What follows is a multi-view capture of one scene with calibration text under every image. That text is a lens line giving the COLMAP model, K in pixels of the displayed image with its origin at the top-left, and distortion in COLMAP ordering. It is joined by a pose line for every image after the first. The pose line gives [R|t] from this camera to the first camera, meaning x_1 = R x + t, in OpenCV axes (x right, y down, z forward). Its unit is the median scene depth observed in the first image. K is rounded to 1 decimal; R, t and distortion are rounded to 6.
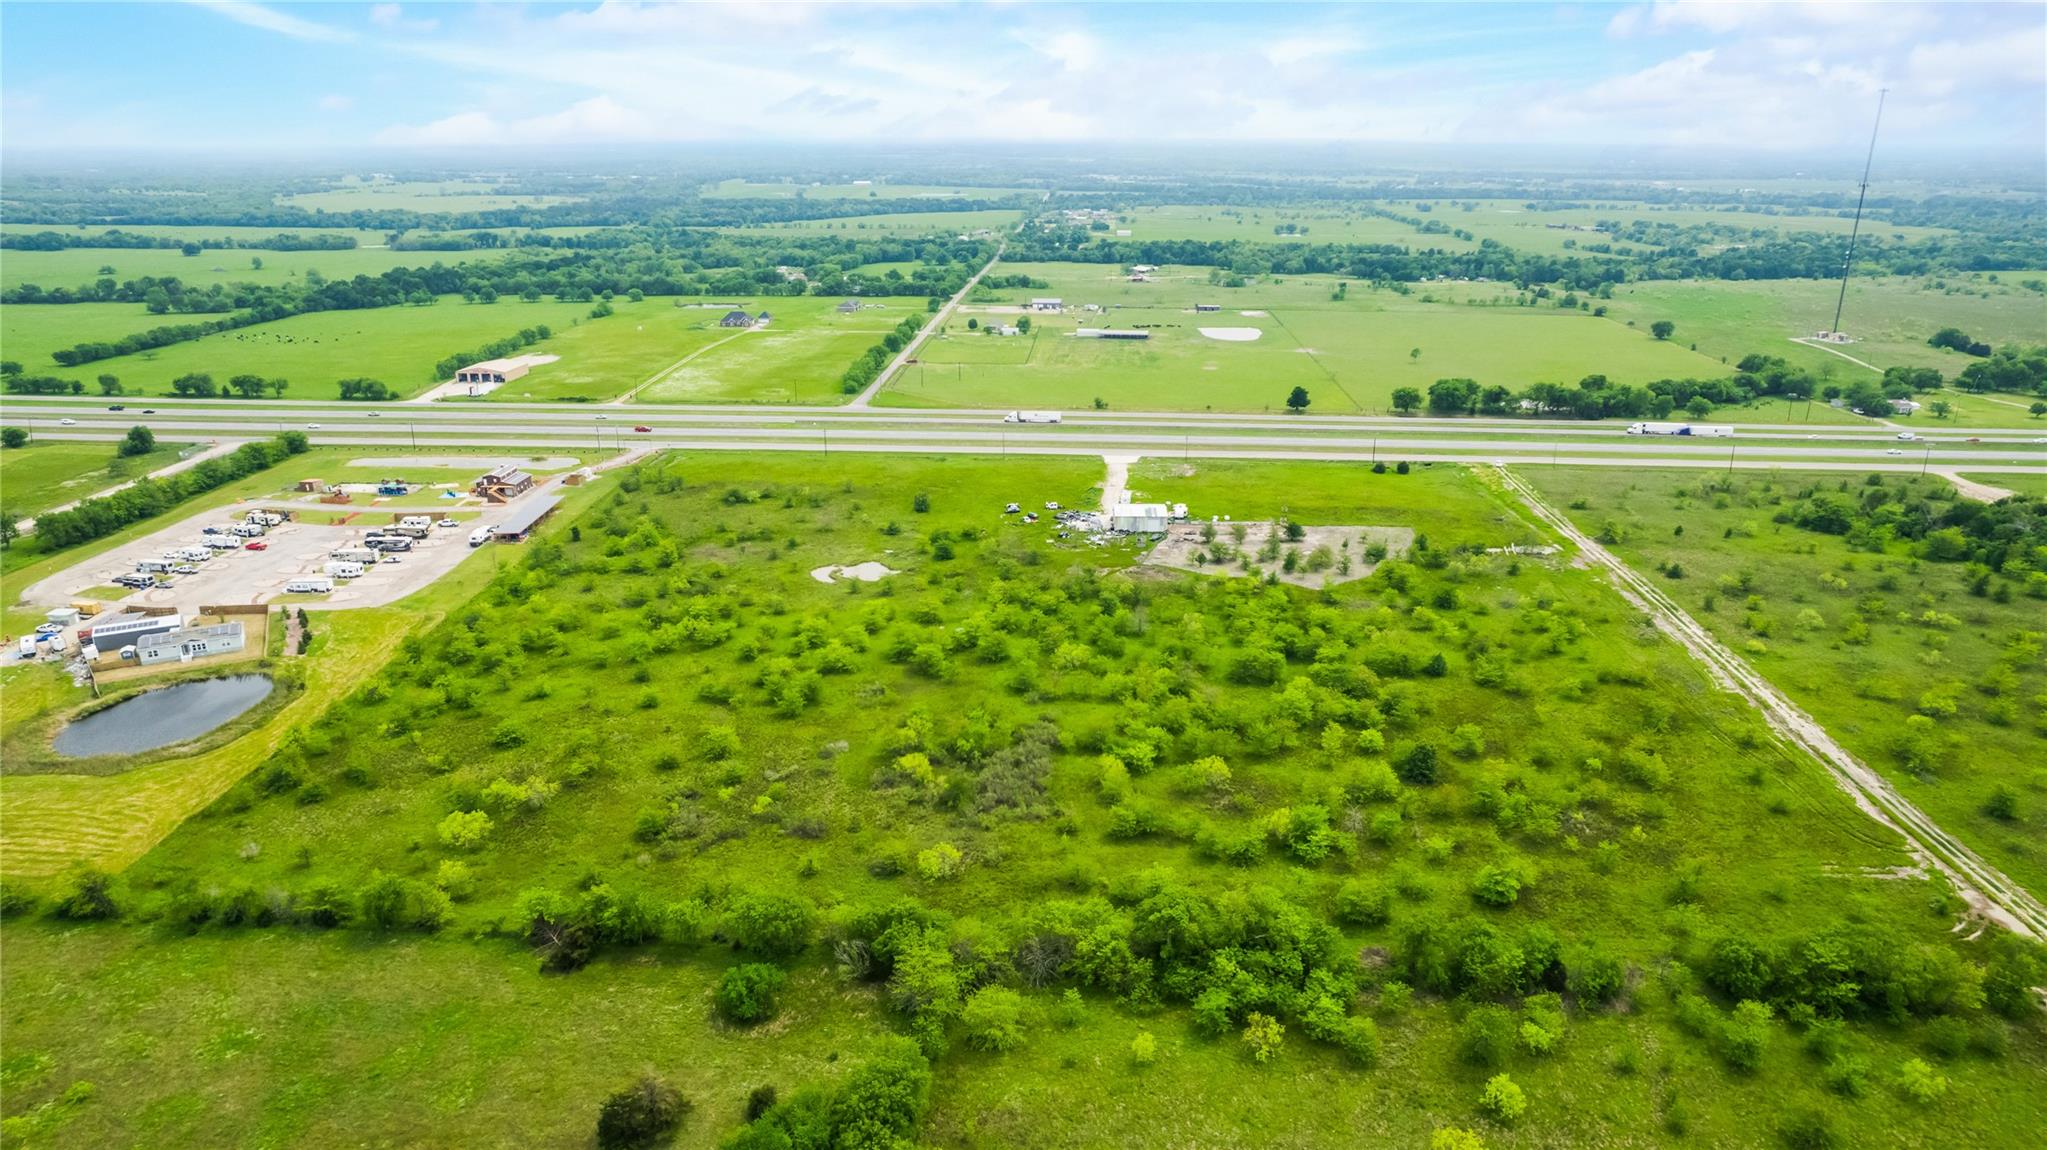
lens RADIAL K [[1307.5, 0, 1024.7], [0, 1307.5, 583.7], [0, 0, 1]] dist [-0.077753, 0.070221]
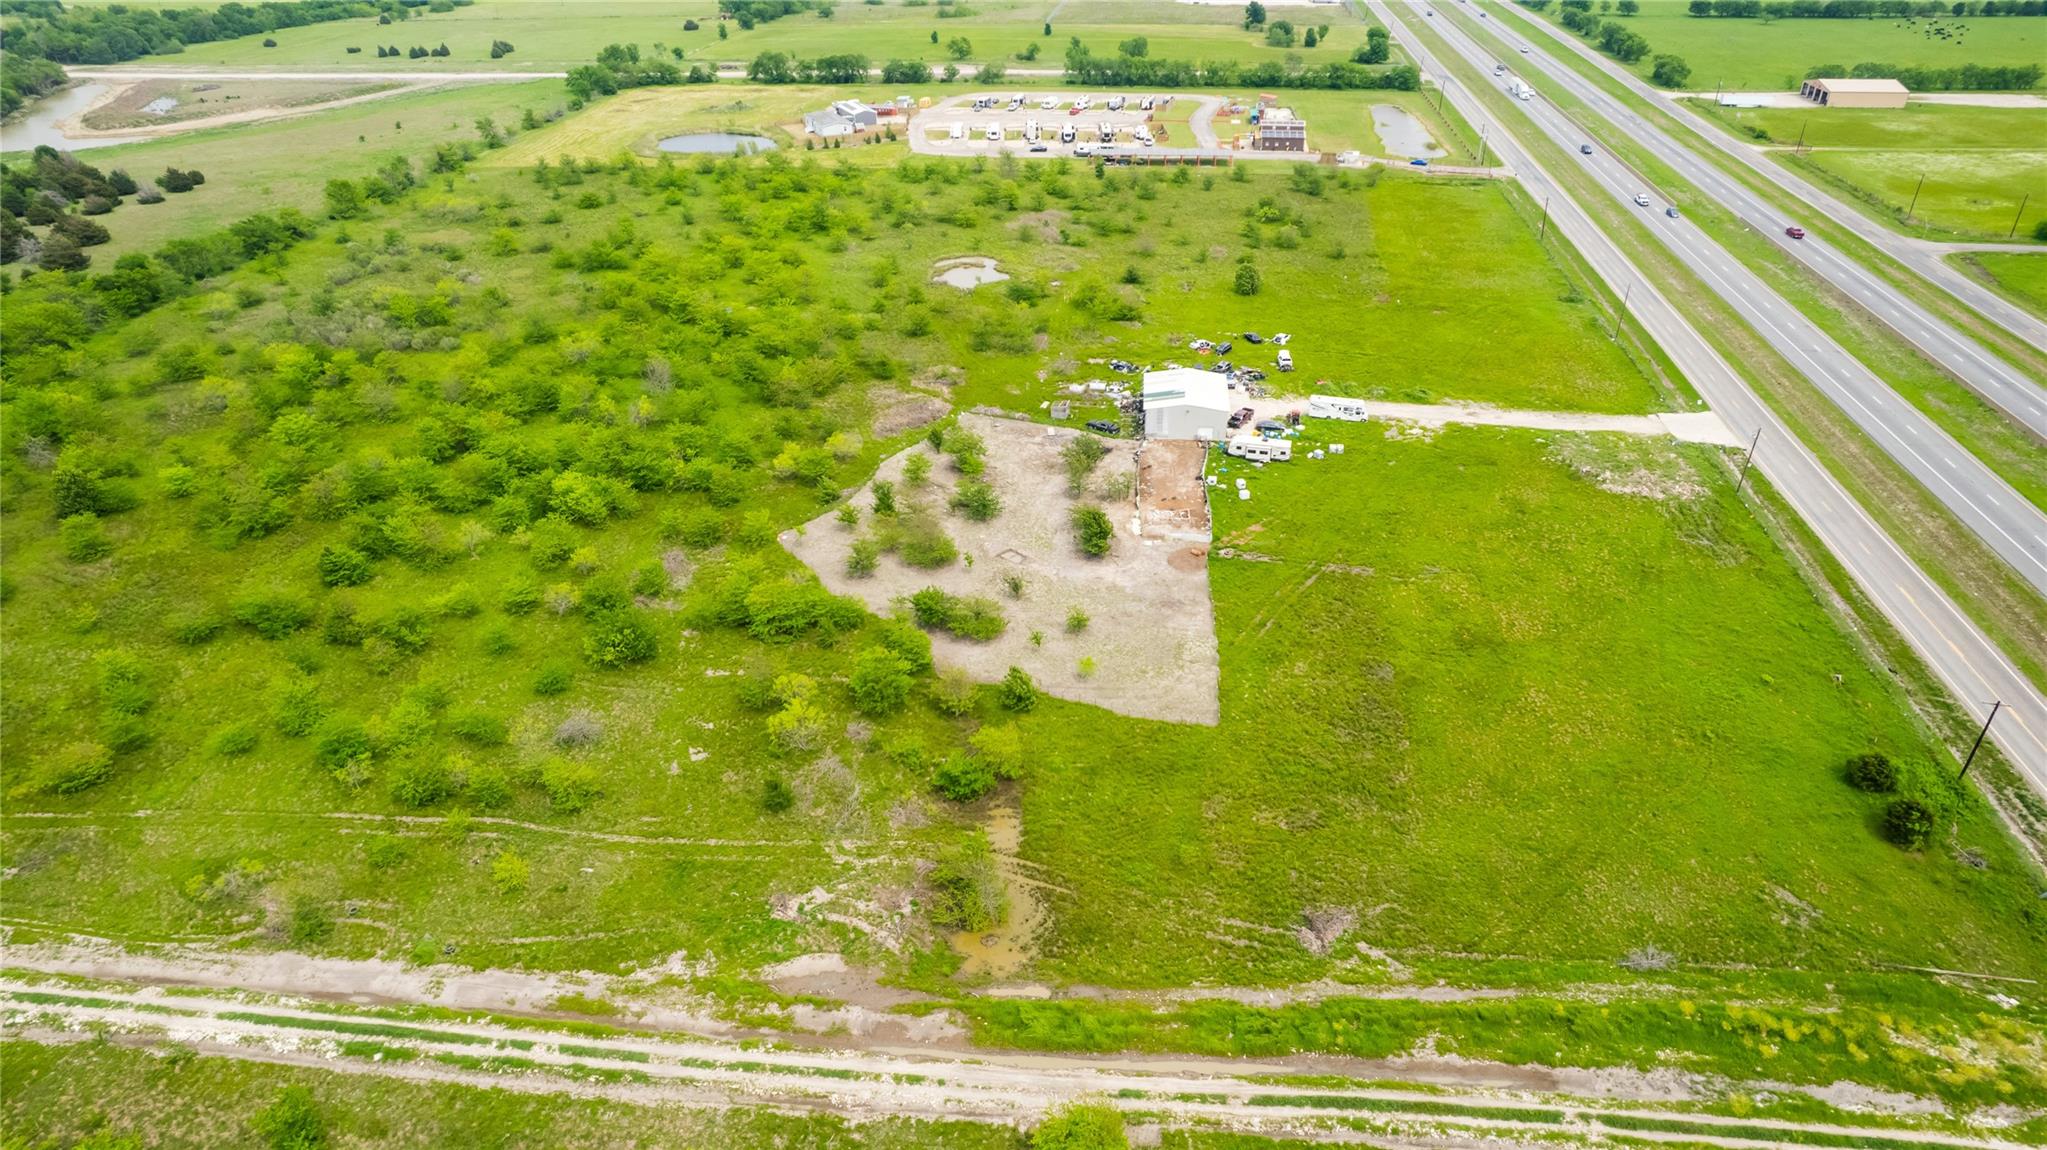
lens RADIAL K [[1314.0, 0, 1023.5], [0, 1314.0, 575.0], [0, 0, 1]] dist [-0.081226, 0.074239]
pose [[-0.062276, 0.497388, -0.865290, 0.596961], [-0.319202, 0.811511, 0.489448, -0.238173], [0.945638, 0.306683, 0.108230, 0.910159]]
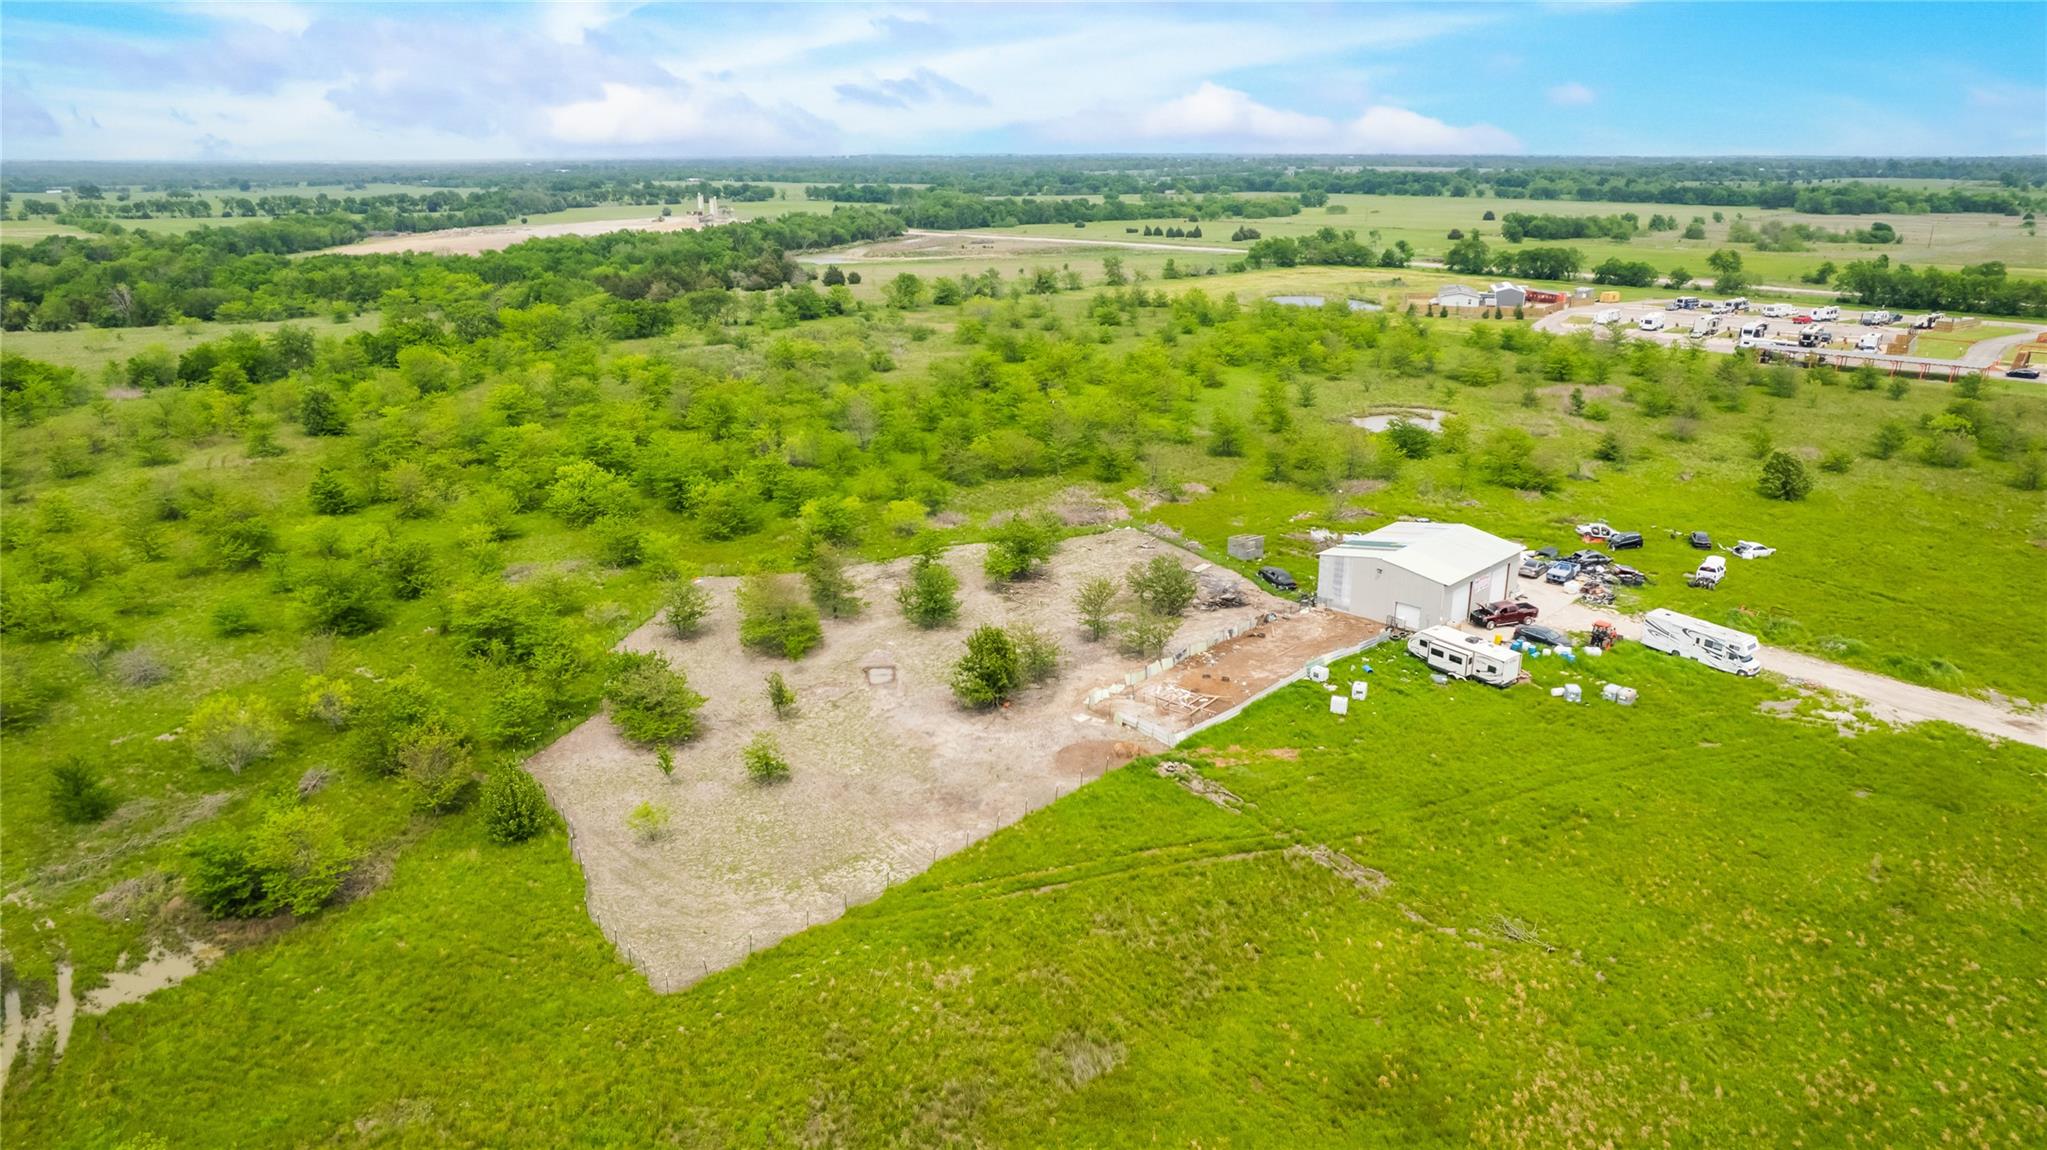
lens RADIAL K [[1320.8, 0, 1020.4], [0, 1320.8, 595.7], [0, 0, 1]] dist [-0.078574, 0.066022]
pose [[-0.676498, 0.239609, -0.696375, 0.377022], [-0.241503, 0.821122, 0.517141, -0.188238], [0.695721, 0.518021, -0.497621, 1.104177]]
